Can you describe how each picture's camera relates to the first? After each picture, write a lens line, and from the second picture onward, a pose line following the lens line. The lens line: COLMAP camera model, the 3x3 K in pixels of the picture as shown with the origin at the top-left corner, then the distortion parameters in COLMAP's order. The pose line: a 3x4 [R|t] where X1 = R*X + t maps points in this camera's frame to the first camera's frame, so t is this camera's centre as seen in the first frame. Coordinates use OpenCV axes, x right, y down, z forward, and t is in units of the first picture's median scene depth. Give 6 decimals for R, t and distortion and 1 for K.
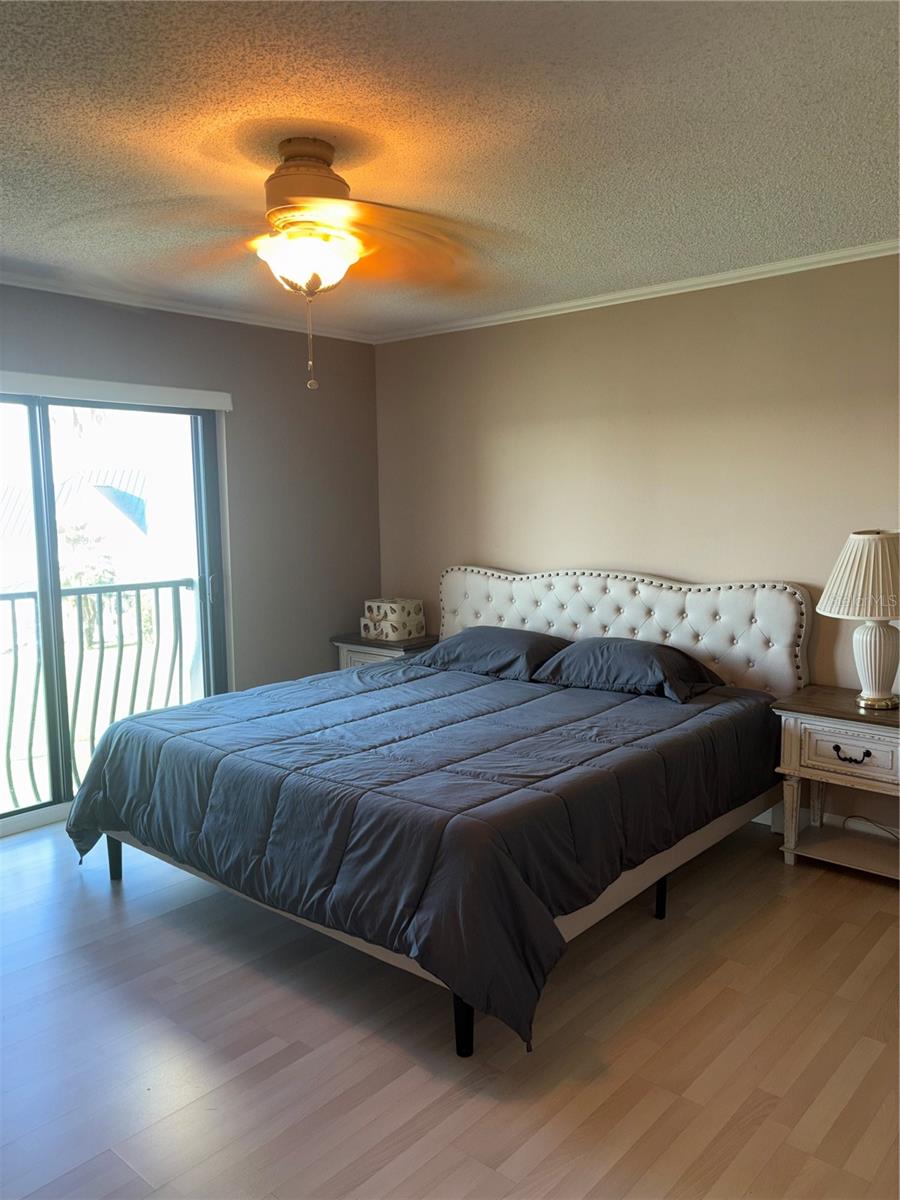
lens RADIAL K [[905.5, 0, 451.8], [0, 905.5, 598.6], [0, 0, 1]] dist [0.048033, -0.045421]
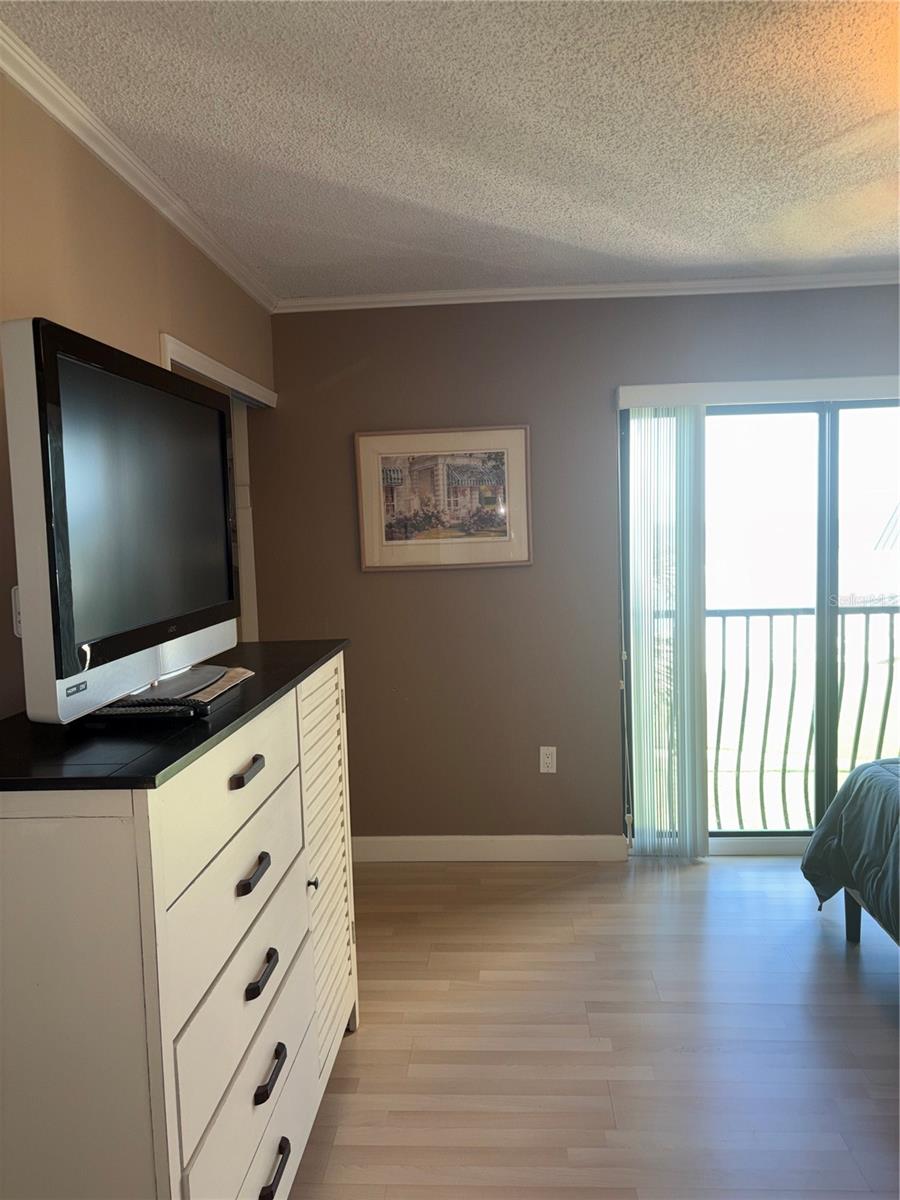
lens RADIAL K [[905.5, 0, 448.4], [0, 905.5, 593.5], [0, 0, 1]] dist [0.048033, -0.045421]
pose [[0.606304, 0.061647, -0.792840, 0.071865], [-0.077509, 0.996825, 0.018235, -0.011758], [0.791447, 0.050396, 0.609157, 0.134781]]
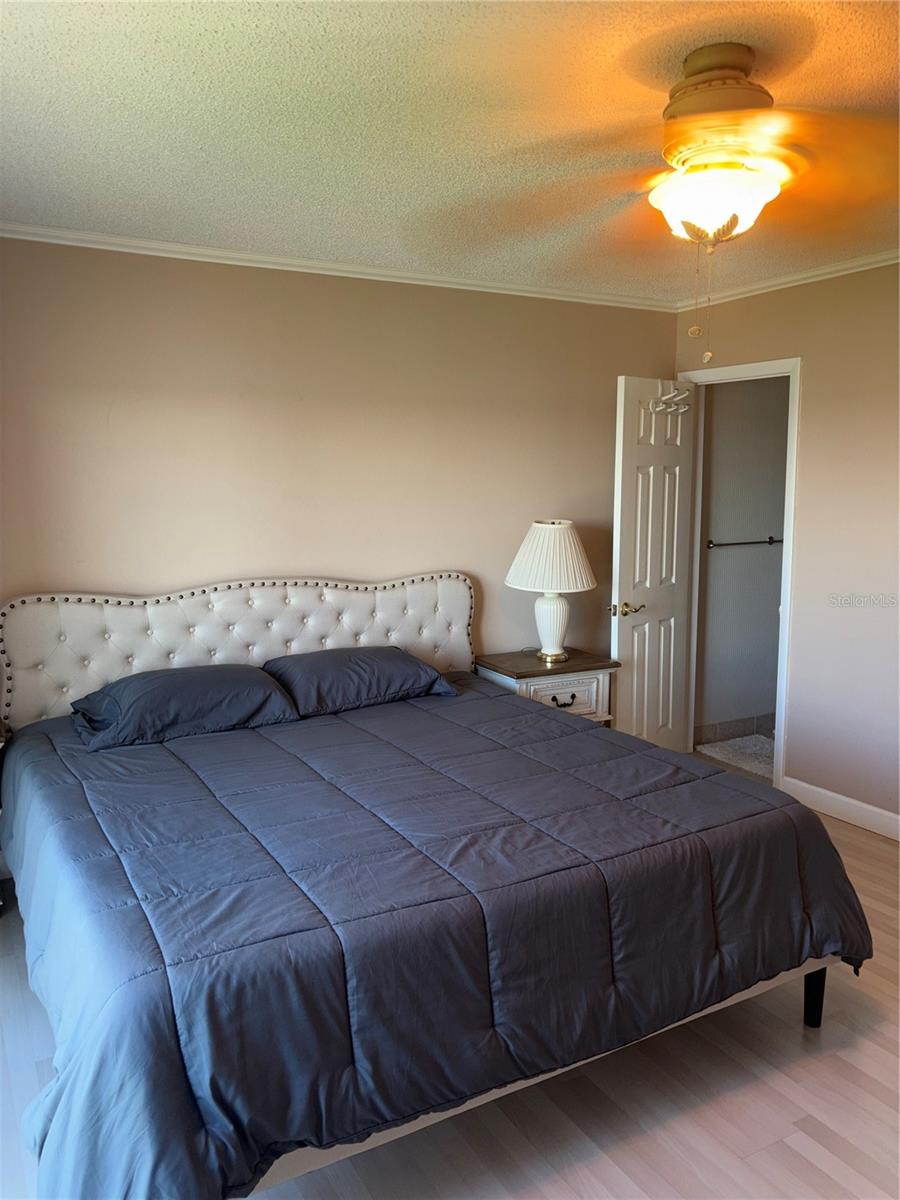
lens RADIAL K [[905.5, 0, 452.1], [0, 905.5, 604.2], [0, 0, 1]] dist [0.048033, -0.045421]
pose [[0.337180, -0.119229, 0.933860, -0.699693], [0.103189, 0.990652, 0.089222, -0.079462], [-0.935768, 0.066280, 0.346332, 0.652607]]
